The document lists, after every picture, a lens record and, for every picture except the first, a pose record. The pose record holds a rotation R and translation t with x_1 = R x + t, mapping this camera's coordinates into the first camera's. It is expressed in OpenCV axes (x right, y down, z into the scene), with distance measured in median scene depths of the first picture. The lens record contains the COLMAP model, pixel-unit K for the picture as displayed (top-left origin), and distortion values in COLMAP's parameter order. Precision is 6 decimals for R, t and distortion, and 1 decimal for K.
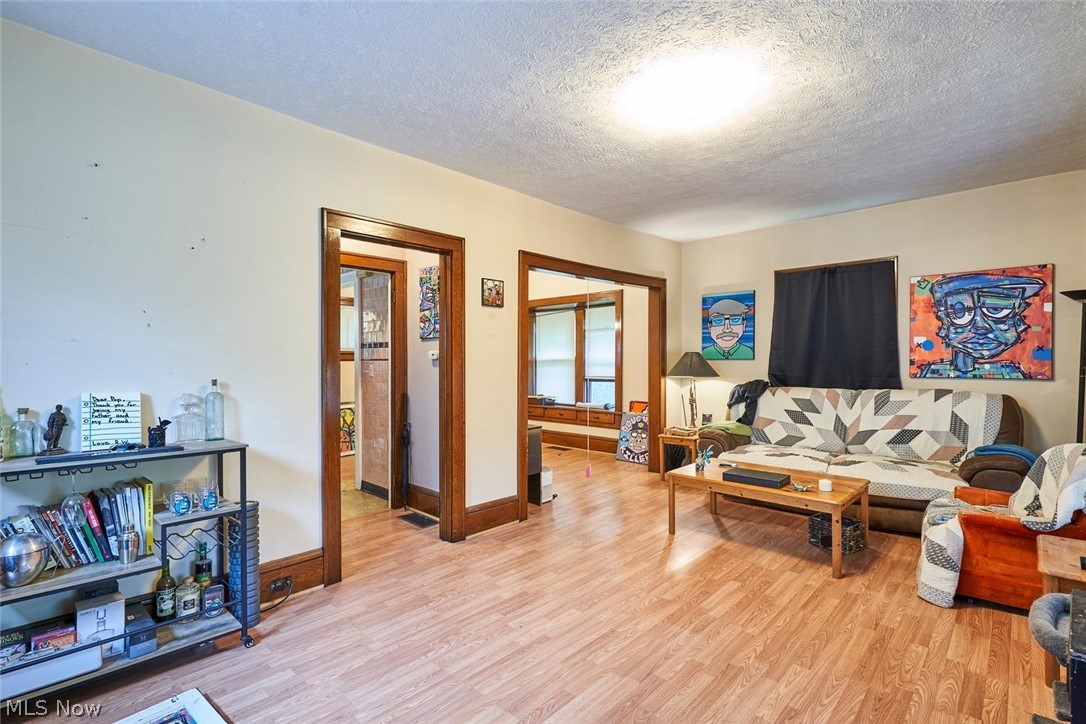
lens RADIAL K [[501.1, 0, 543.7], [0, 501.1, 367.0], [0, 0, 1]] dist [0.002404, -0.000182]
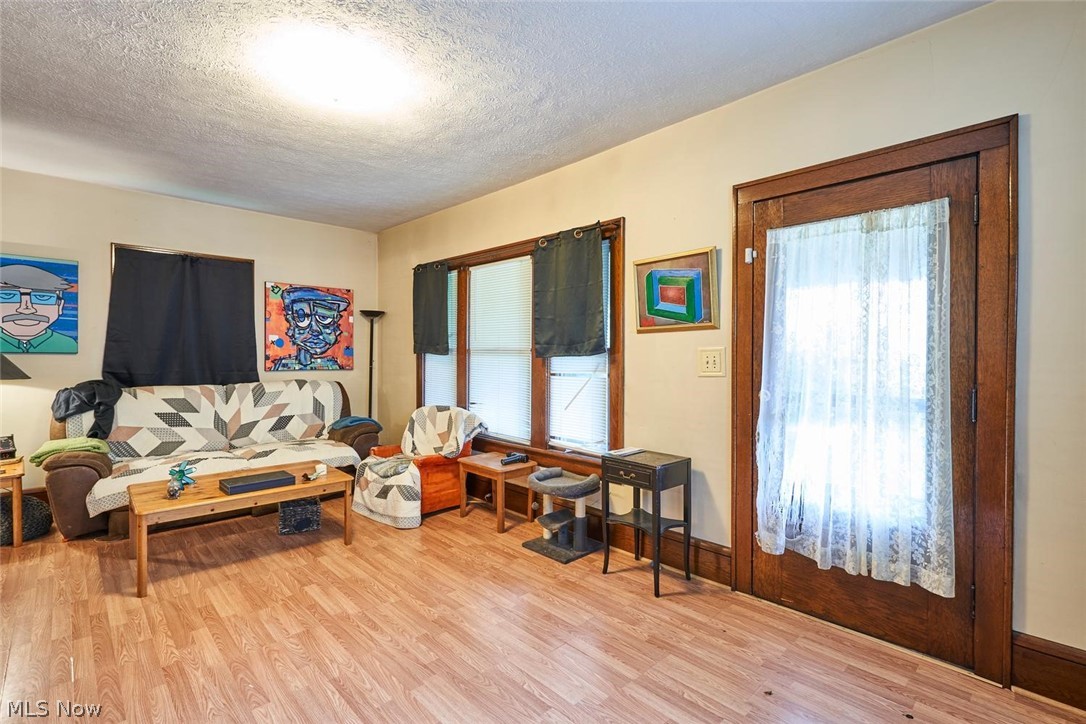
lens RADIAL K [[501.1, 0, 543.2], [0, 501.1, 357.7], [0, 0, 1]] dist [0.002404, -0.000182]
pose [[0.054604, 0.000385, 0.998508, -0.376912], [0.009147, 0.999958, -0.000886, -0.002245], [-0.998466, 0.009182, 0.054598, 0.338775]]
